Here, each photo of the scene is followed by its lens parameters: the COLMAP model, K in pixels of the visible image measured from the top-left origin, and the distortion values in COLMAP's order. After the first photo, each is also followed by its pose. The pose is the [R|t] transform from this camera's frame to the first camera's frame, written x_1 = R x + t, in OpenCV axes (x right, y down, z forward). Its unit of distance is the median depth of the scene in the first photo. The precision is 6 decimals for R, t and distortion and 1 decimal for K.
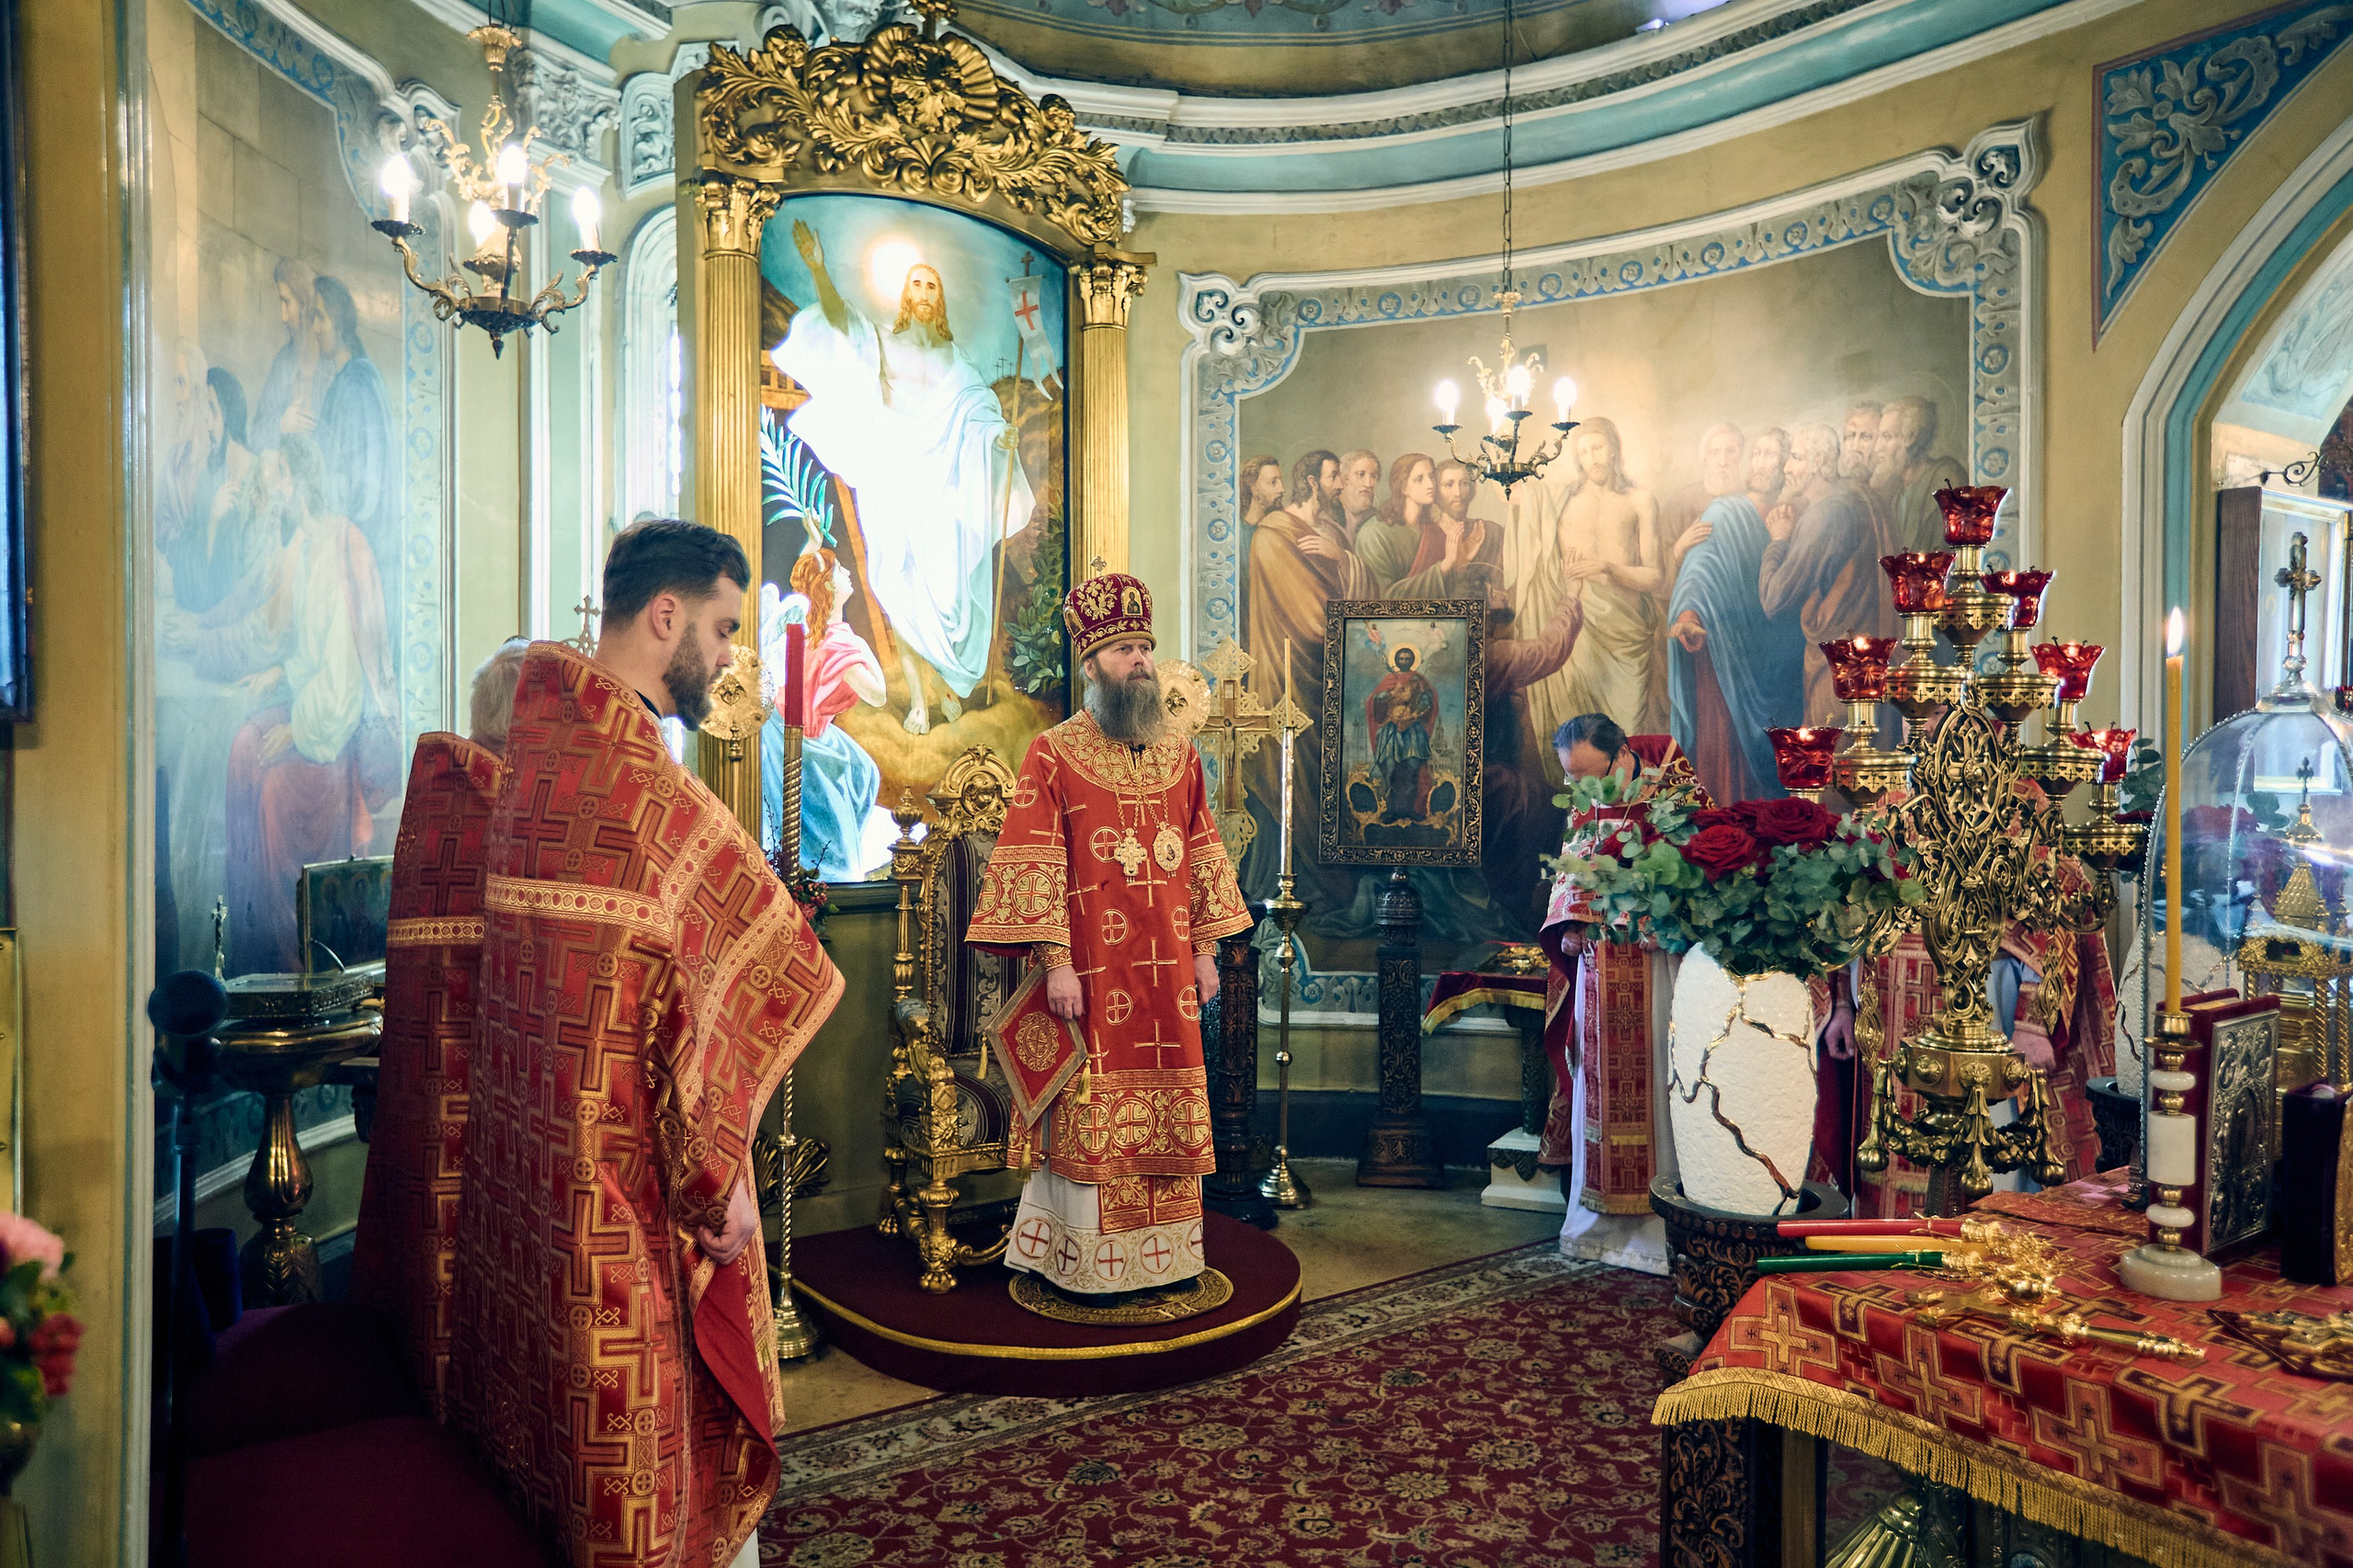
lens RADIAL K [[1751.6, 0, 1166.0], [0, 1751.6, 755.3], [0, 0, 1]] dist [-0.000791, 0.069333]
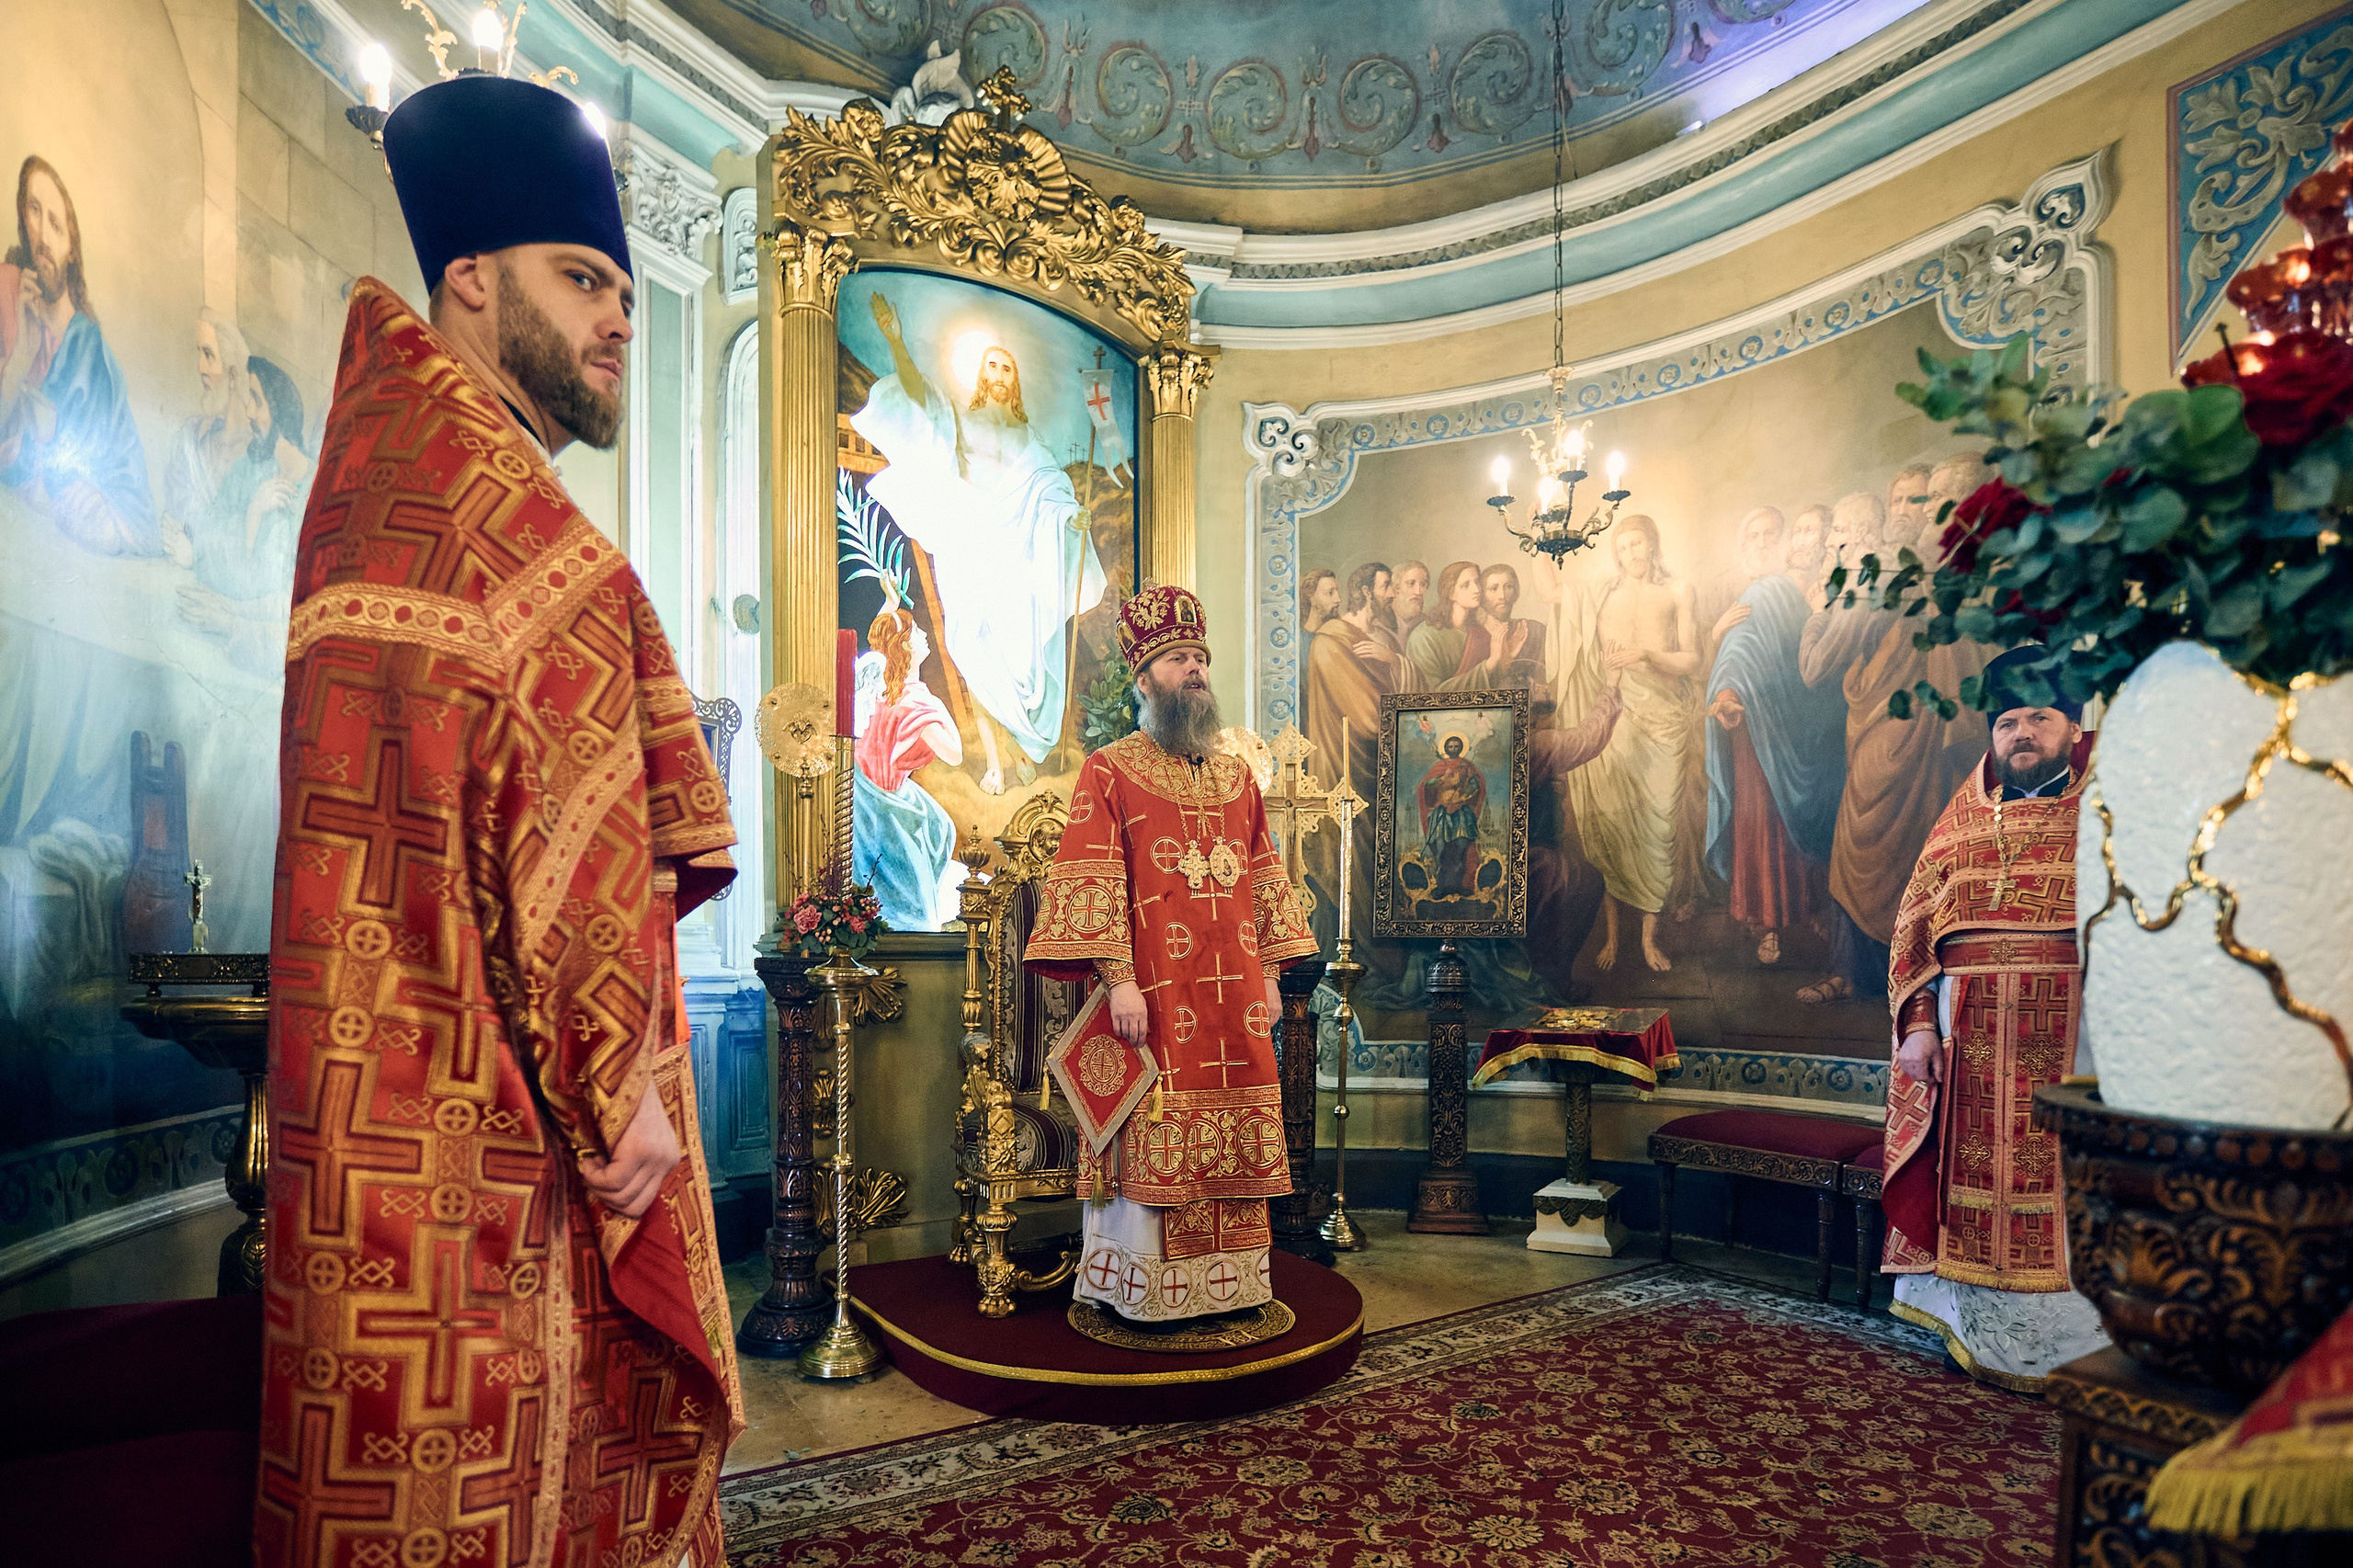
lens RADIAL K [[1199.7, 0, 1171.3], [0, 1199.7, 1000.9], [0, 0, 1]] dist [-0.036435, 0.011021]
pose [[0.998300, 0.000835, -0.058276, 0.007002], [0.000302, 0.999810, 0.019488, 0.100796], [0.058281, -0.019473, 0.998110, 0.293270]]
